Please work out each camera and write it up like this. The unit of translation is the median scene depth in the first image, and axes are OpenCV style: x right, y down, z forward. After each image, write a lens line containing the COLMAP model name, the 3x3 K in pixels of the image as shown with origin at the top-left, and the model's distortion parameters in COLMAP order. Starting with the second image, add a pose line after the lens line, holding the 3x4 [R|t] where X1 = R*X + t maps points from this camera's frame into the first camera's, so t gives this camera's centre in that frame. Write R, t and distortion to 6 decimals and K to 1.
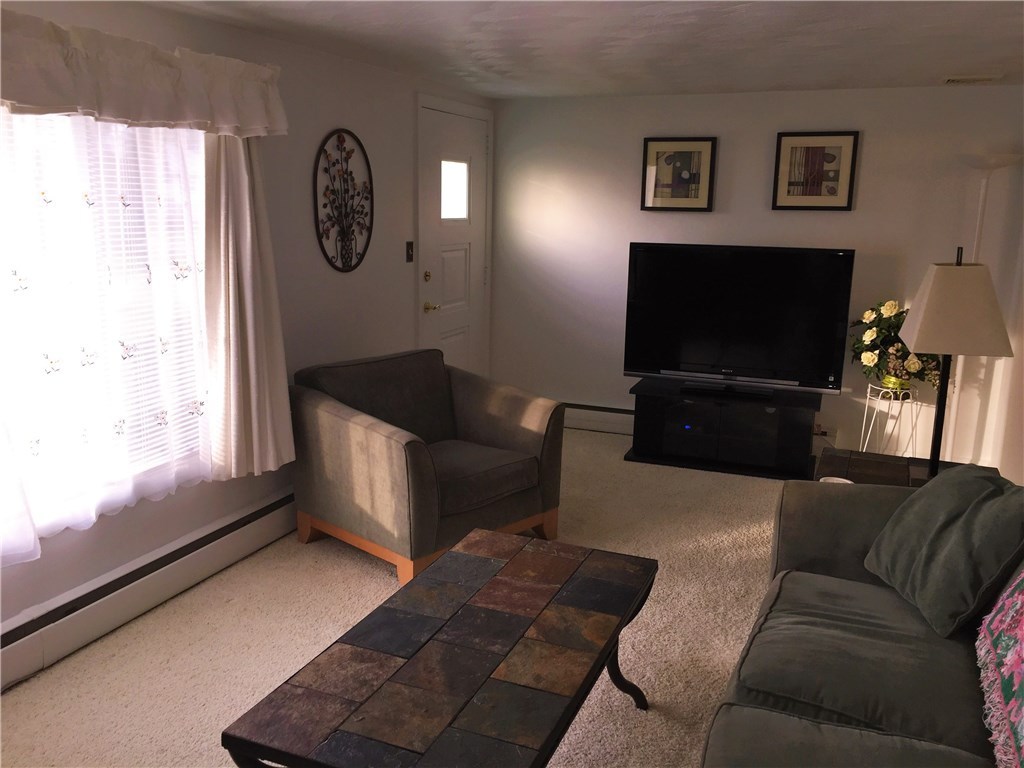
lens RADIAL K [[872.5, 0, 512.0], [0, 872.5, 384.0], [0, 0, 1]] dist [0.083660, -0.111037]
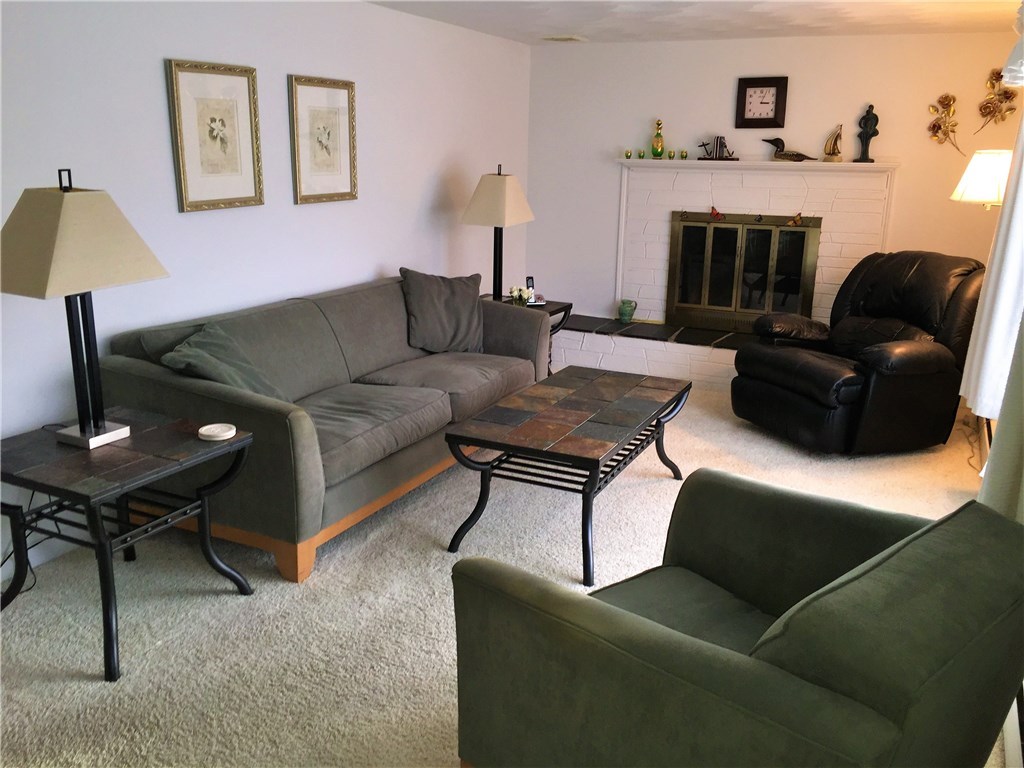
lens RADIAL K [[872.5, 0, 512.0], [0, 872.5, 384.0], [0, 0, 1]] dist [0.083660, -0.111037]
pose [[-0.997761, -0.031908, 0.058781, 0.004691], [0.000223, 0.877273, 0.479993, -0.563800], [-0.066882, 0.478931, -0.875301, 2.475947]]
